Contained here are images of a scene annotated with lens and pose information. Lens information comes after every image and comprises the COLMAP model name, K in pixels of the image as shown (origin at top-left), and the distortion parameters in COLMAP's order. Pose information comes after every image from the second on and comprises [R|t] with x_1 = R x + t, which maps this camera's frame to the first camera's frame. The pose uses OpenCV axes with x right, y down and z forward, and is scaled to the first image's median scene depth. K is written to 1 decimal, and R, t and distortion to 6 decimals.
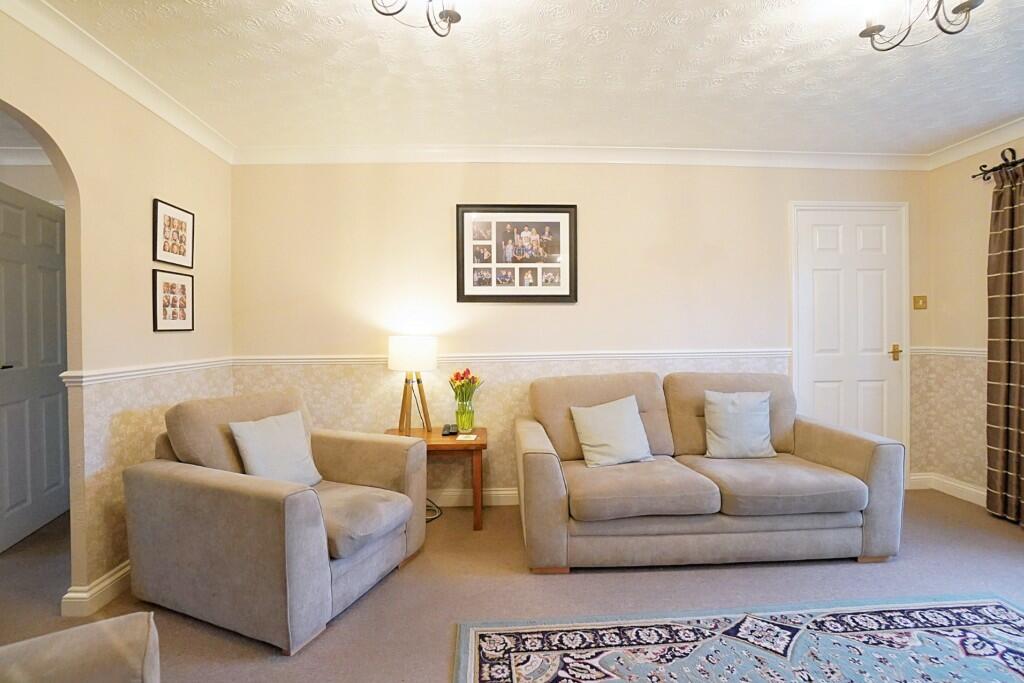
lens RADIAL K [[464.1, 0, 501.5], [0, 464.1, 331.8], [0, 0, 1]] dist [-0.020230, 0.003417]
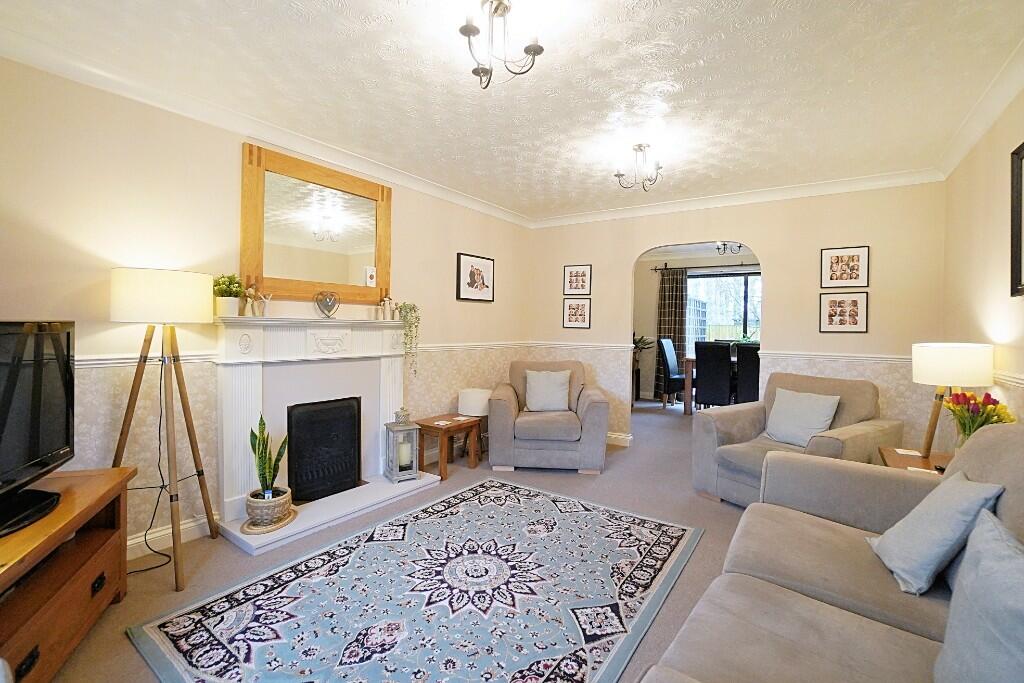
lens RADIAL K [[464.1, 0, 516.8], [0, 464.1, 335.8], [0, 0, 1]] dist [-0.020230, 0.003417]
pose [[-0.601498, 0.015238, -0.798729, 0.844590], [-0.013906, 0.999467, 0.029540, -0.015328], [0.798753, 0.028876, -0.600965, 0.811395]]
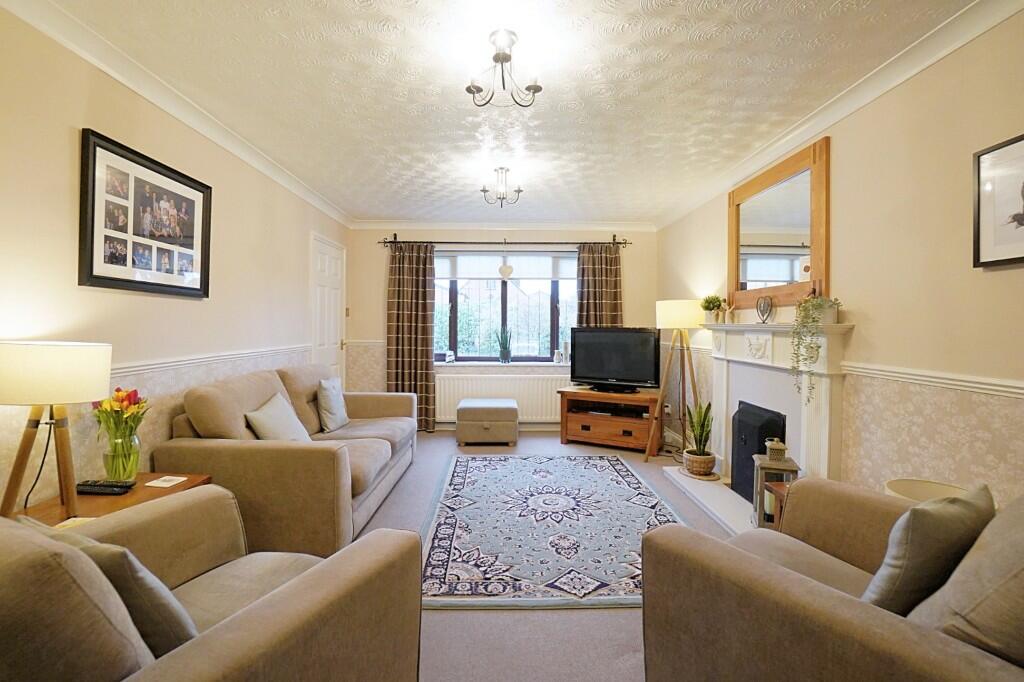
lens RADIAL K [[464.1, 0, 495.2], [0, 464.1, 324.0], [0, 0, 1]] dist [-0.020230, 0.003417]
pose [[0.065282, 0.012361, 0.997790, -0.669242], [-0.001231, 0.999924, -0.012307, -0.004863], [-0.997866, -0.000424, 0.065292, 0.407152]]
